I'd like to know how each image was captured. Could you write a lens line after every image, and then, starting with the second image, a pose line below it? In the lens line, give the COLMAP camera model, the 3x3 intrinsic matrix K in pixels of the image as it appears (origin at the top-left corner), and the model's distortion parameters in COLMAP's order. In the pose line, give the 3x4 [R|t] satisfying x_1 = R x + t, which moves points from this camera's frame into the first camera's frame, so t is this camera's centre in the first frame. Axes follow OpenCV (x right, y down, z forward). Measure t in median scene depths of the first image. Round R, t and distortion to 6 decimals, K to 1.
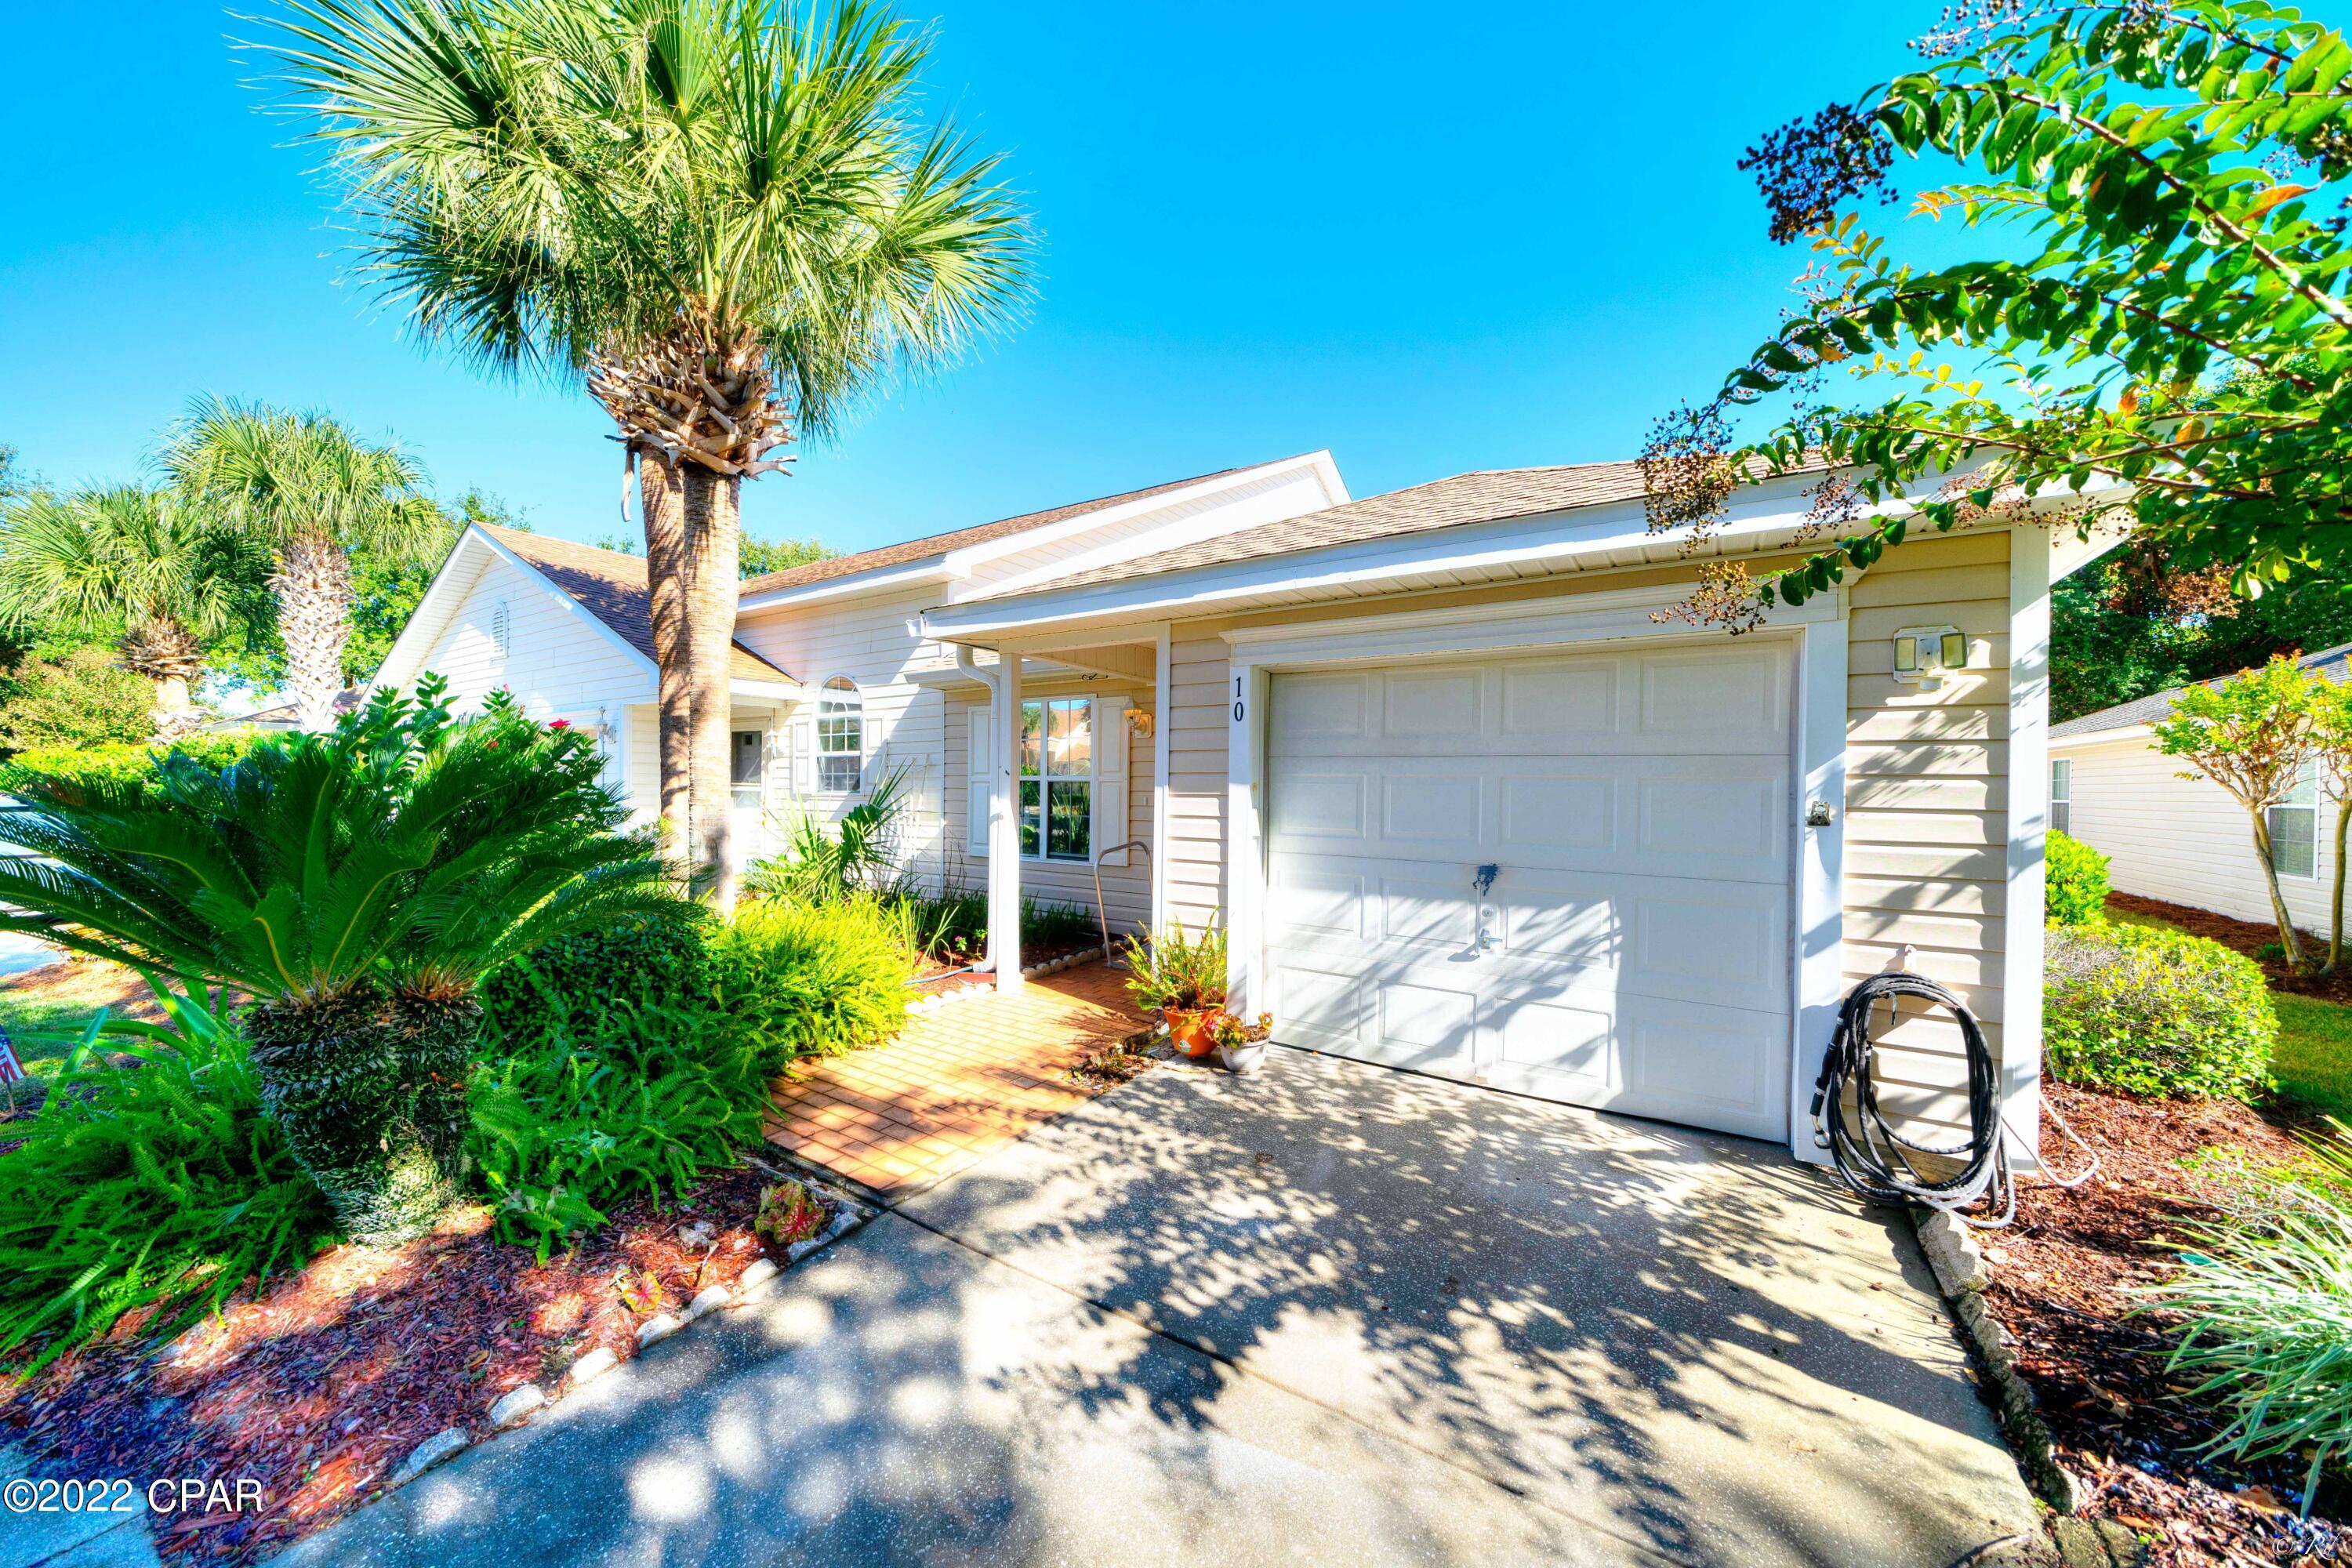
lens RADIAL K [[799.5, 0, 1173.8], [0, 799.5, 790.8], [0, 0, 1]] dist [-0.003263, 0.000185]
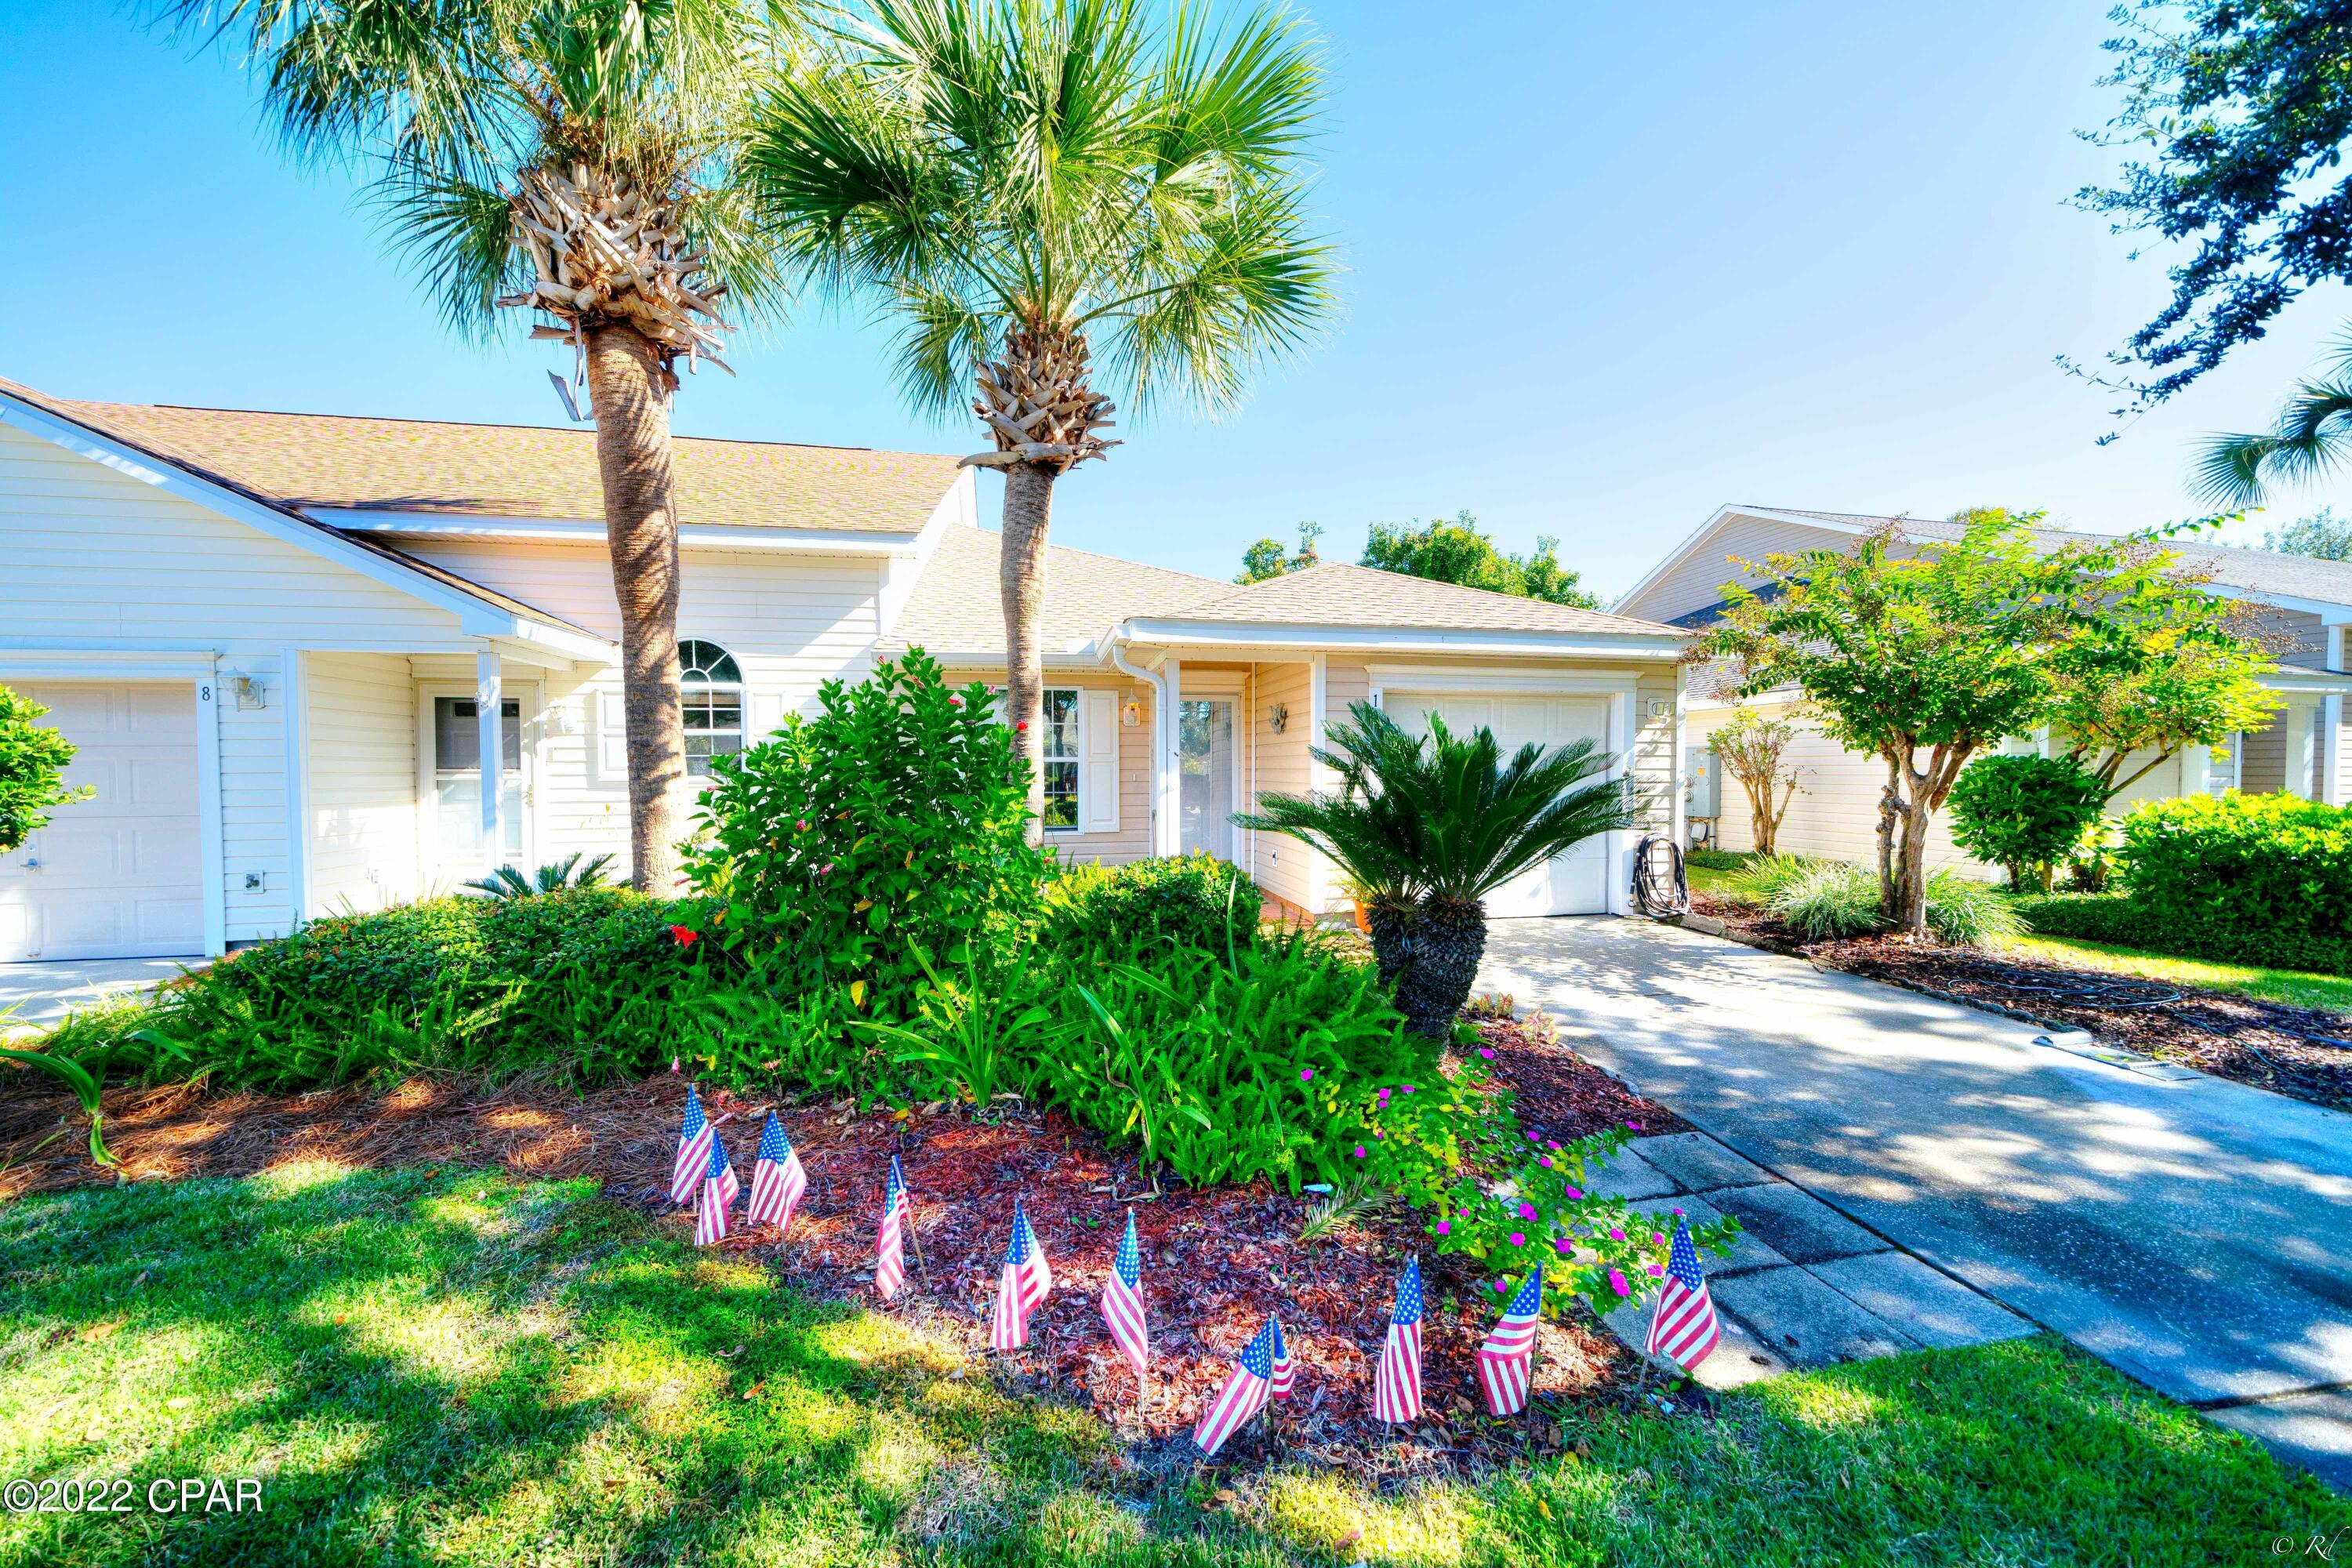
lens RADIAL K [[799.5, 0, 1162.0], [0, 799.5, 773.2], [0, 0, 1]] dist [-0.003263, 0.000185]
pose [[0.736474, -0.014654, 0.676307, -2.010933], [0.015726, 0.999866, 0.004540, 0.001347], [-0.676283, 0.007293, 0.736606, 0.182524]]
